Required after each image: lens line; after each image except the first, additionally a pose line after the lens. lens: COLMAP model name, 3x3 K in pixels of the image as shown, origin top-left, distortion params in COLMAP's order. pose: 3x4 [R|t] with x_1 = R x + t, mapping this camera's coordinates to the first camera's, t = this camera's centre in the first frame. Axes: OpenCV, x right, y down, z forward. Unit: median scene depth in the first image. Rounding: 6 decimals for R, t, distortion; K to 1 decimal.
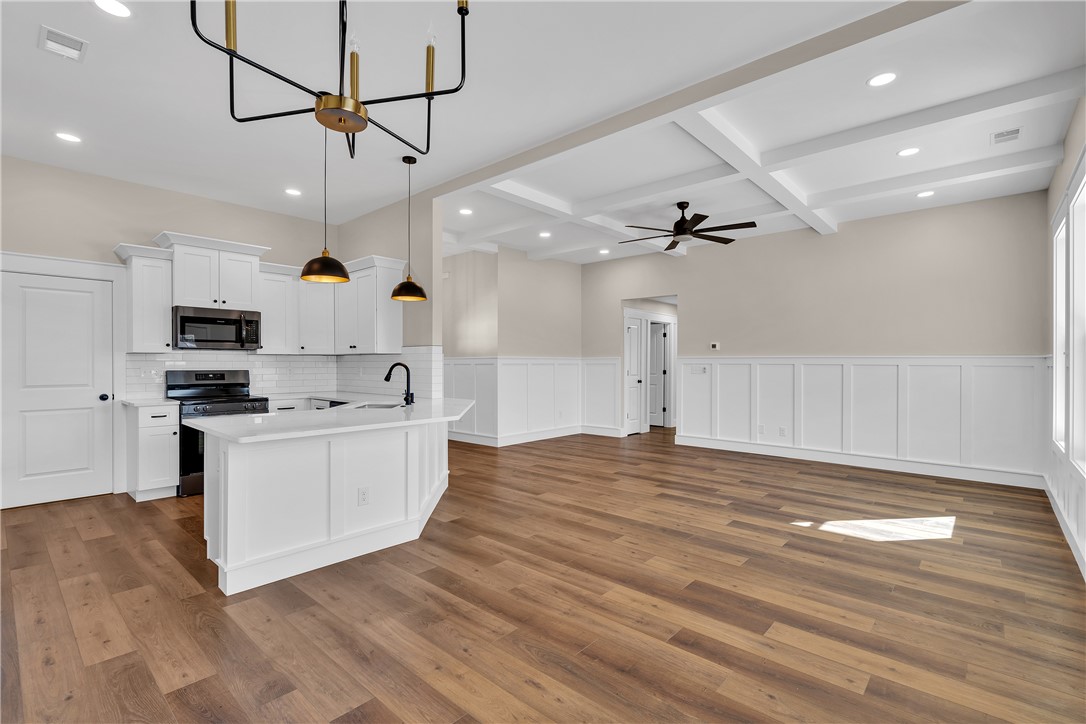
lens RADIAL K [[491.9, 0, 543.0], [0, 491.9, 362.0], [0, 0, 1]] dist [-0.000607, 0.000400]
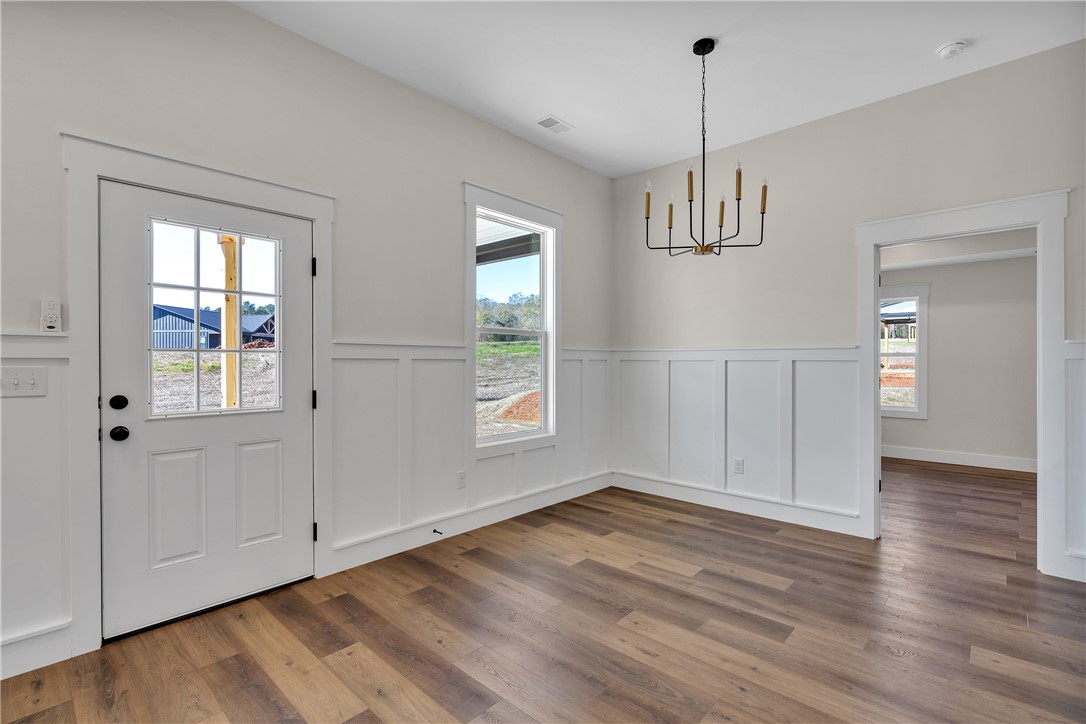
lens RADIAL K [[497.2, 0, 540.9], [0, 497.2, 363.1], [0, 0, 1]] dist [-0.000762, -0.000023]
pose [[-0.999845, -0.002390, 0.017445, 0.088783], [-0.002425, 0.999995, -0.001950, 0.011289], [-0.017440, -0.001992, -0.999846, 0.929064]]
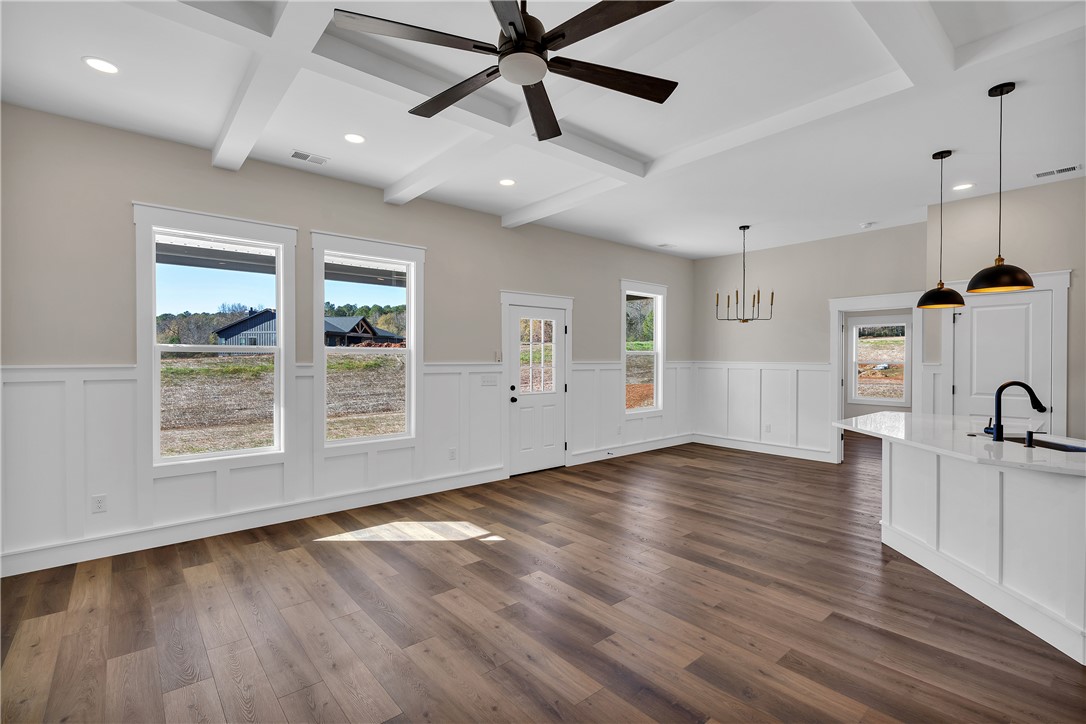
lens RADIAL K [[497.2, 0, 540.9], [0, 497.2, 363.1], [0, 0, 1]] dist [-0.000762, -0.000023]
pose [[-0.991316, -0.004986, 0.131405, 0.274310], [-0.004060, 0.999965, 0.007311, -0.026436], [-0.131436, 0.006714, -0.991302, 1.757100]]
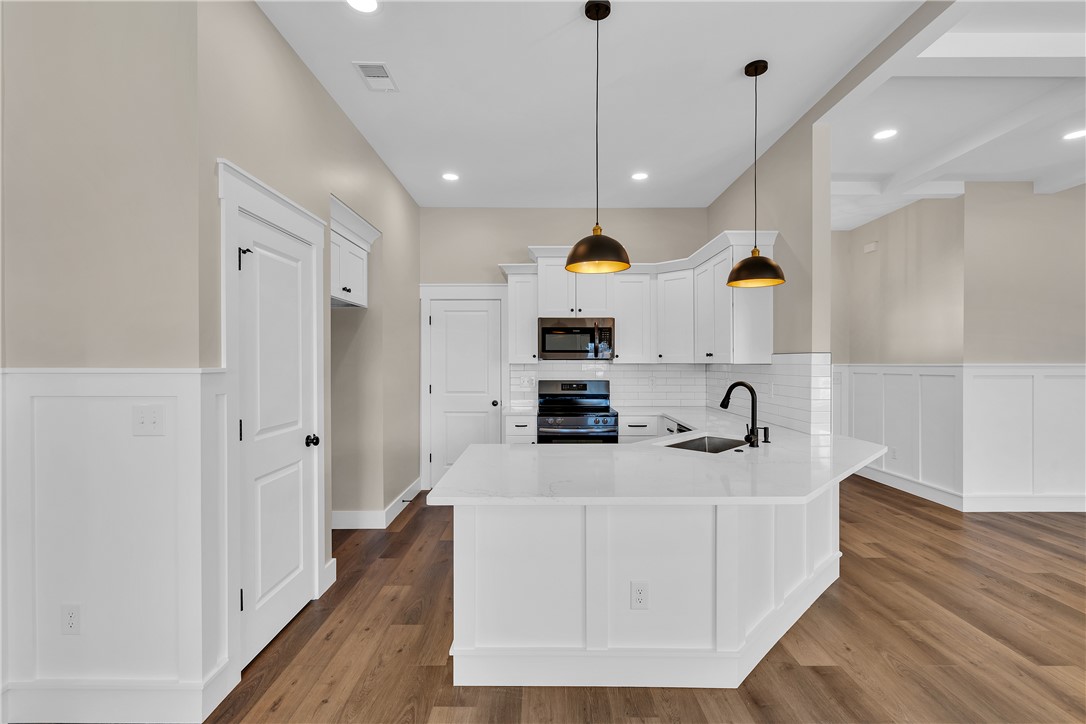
lens RADIAL K [[485.3, 0, 547.8], [0, 485.3, 363.5], [0, 0, 1]] dist [-0.001259, 0.000107]
pose [[0.667309, 0.002817, -0.744776, 0.020551], [0.001078, 0.999988, 0.004747, -0.025798], [0.744780, -0.003971, 0.667298, 0.363637]]
